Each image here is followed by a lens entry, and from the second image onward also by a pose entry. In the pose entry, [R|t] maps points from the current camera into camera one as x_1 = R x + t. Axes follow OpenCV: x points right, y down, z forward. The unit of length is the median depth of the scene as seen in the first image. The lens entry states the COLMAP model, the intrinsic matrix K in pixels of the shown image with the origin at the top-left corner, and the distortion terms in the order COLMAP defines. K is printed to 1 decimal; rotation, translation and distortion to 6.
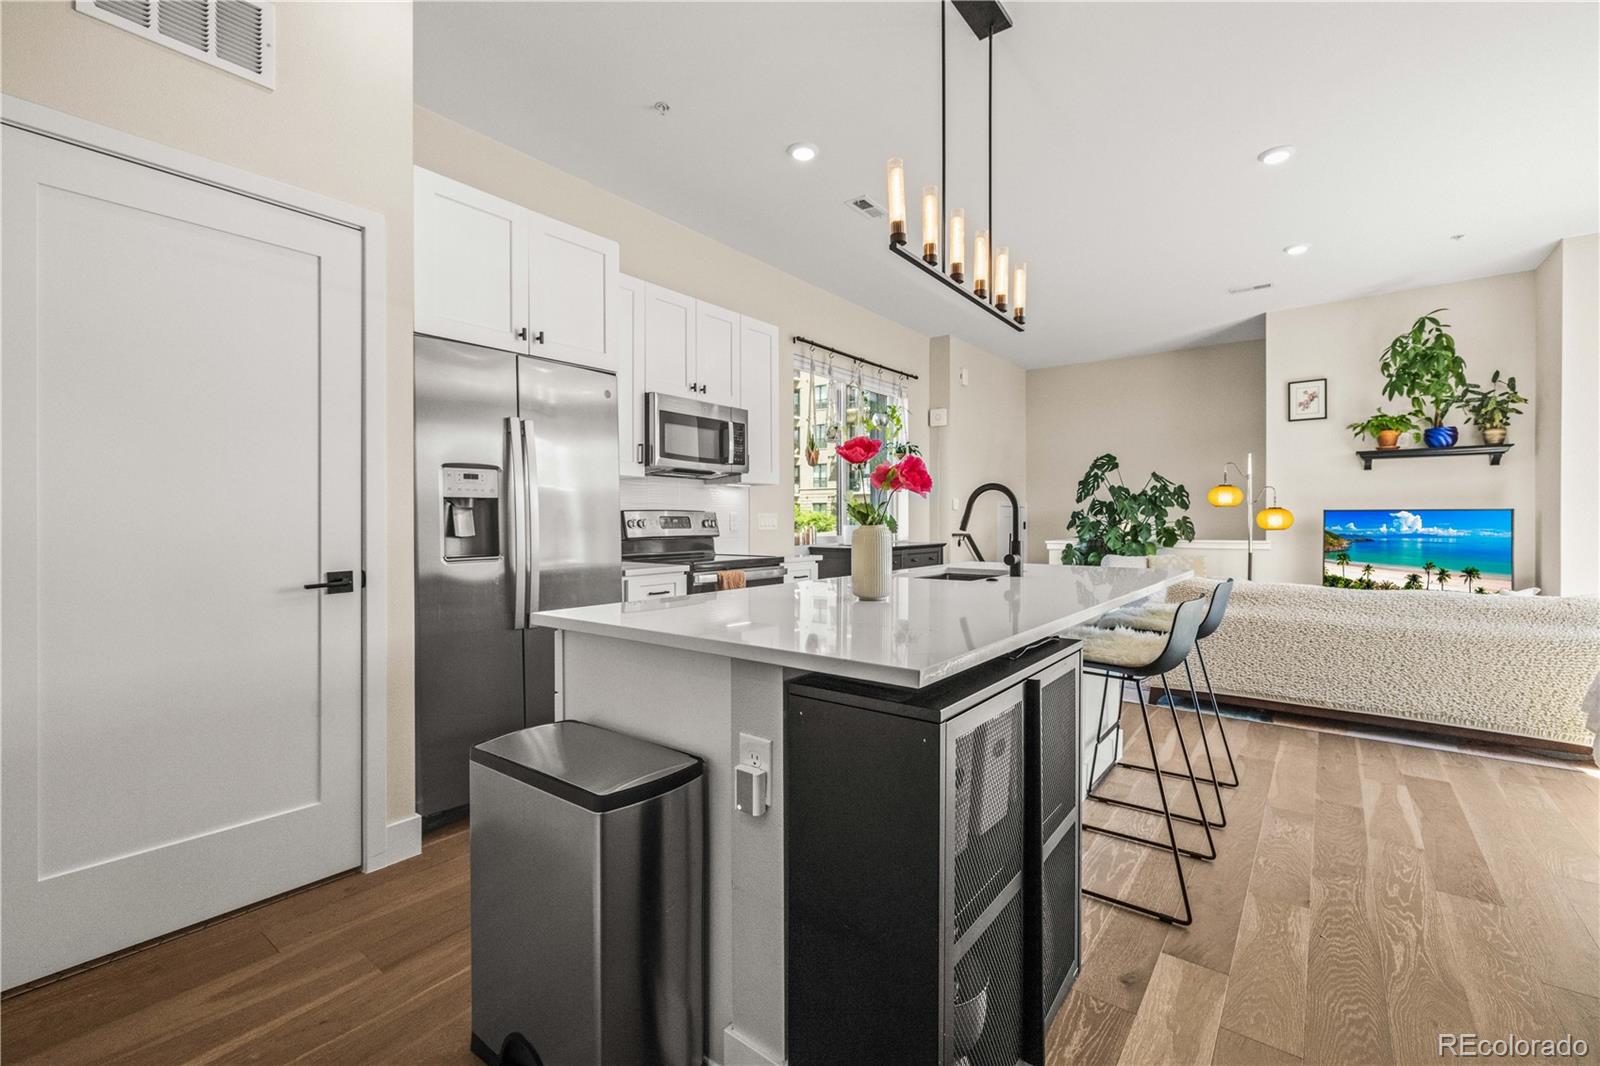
lens RADIAL K [[685.3, 0, 801.7], [0, 685.3, 525.1], [0, 0, 1]] dist [-0.000633, 0.000146]
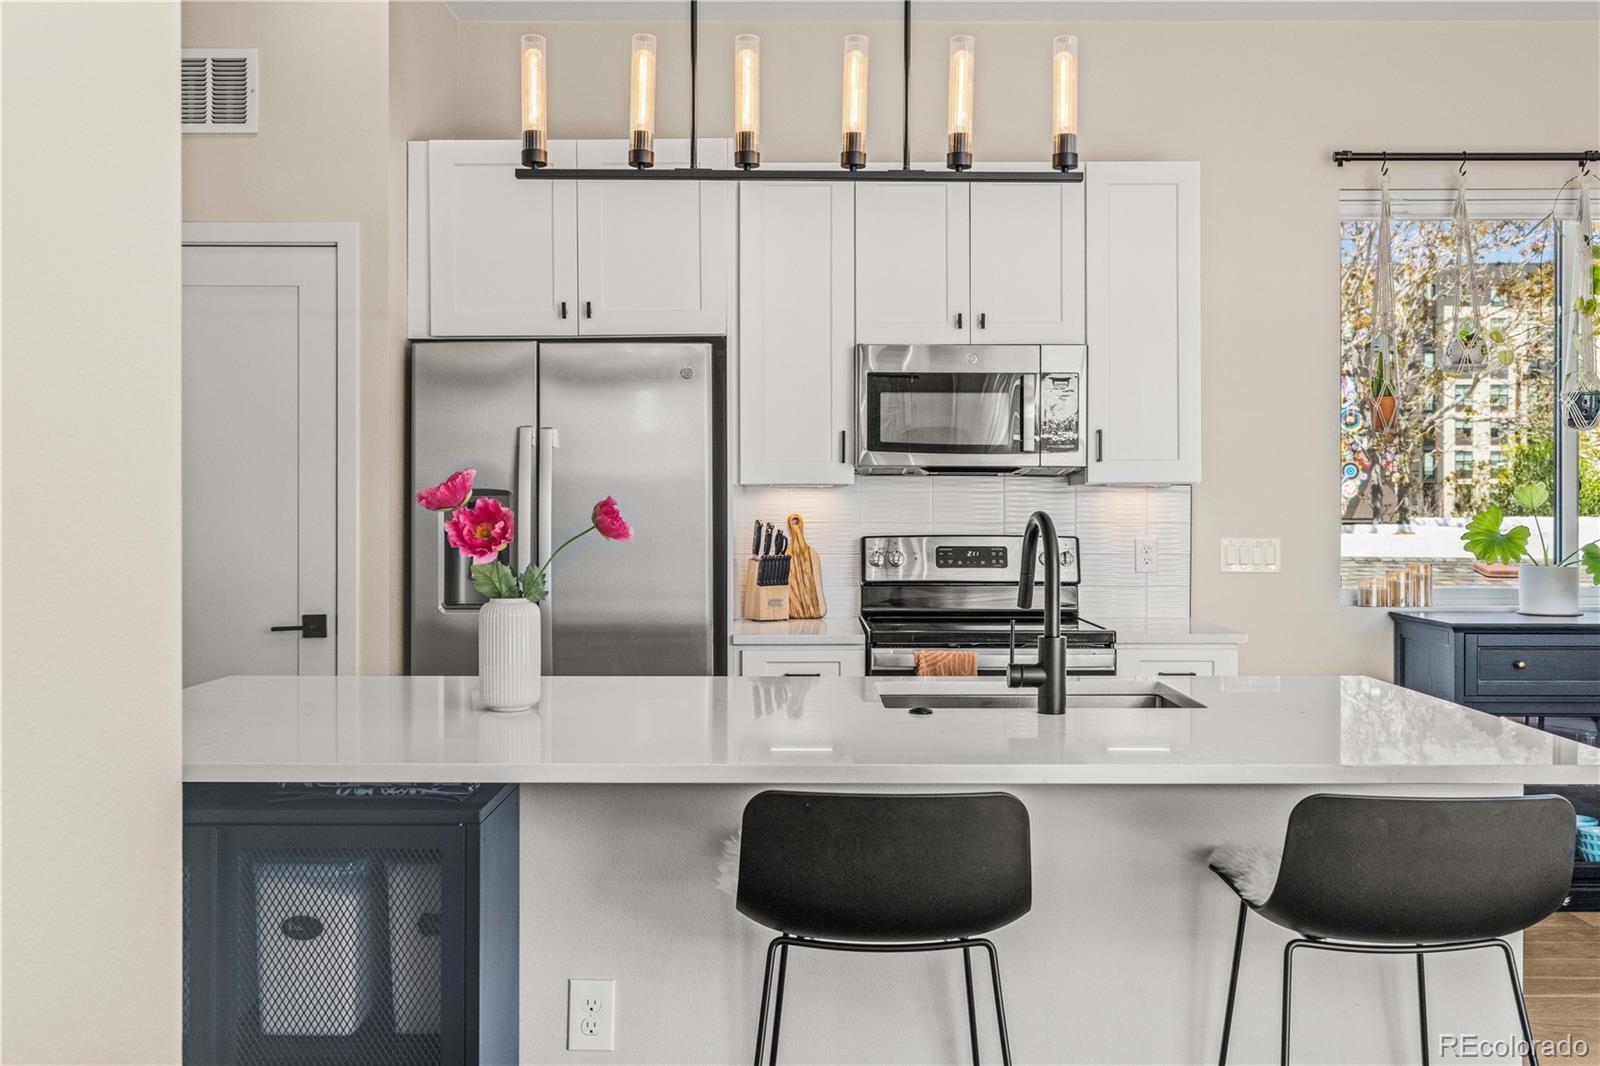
lens RADIAL K [[1365.1, 0, 807.9], [0, 1365.1, 519.3], [0, 0, 1]] dist [-0.002337, 0.000946]
pose [[0.608719, 0.009540, -0.793329, 0.501705], [-0.006641, 0.999954, 0.006930, -0.033151], [0.793358, 0.001050, 0.608754, 0.160685]]
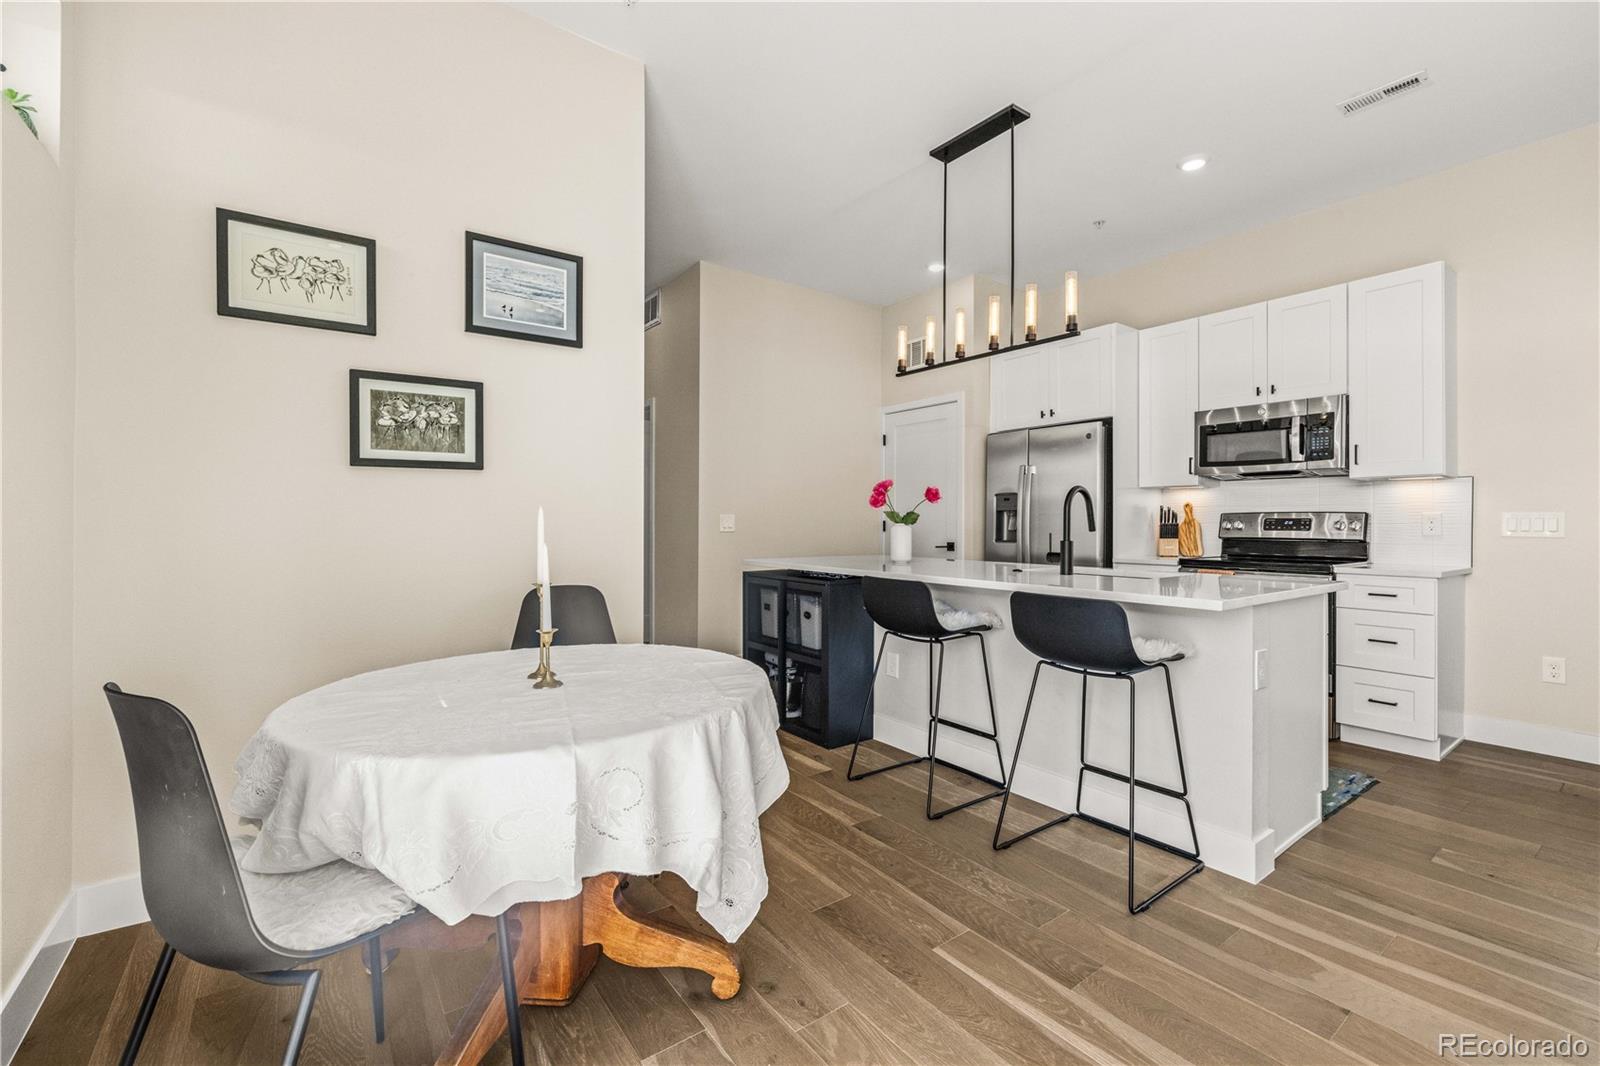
lens RADIAL K [[685.3, 0, 809.4], [0, 685.3, 520.3], [0, 0, 1]] dist [-0.000633, 0.000146]
pose [[-0.269961, -0.003948, -0.962863, 0.755037], [-0.008883, 0.999959, -0.001609, -0.001464], [0.962830, 0.008119, -0.269986, 0.479392]]
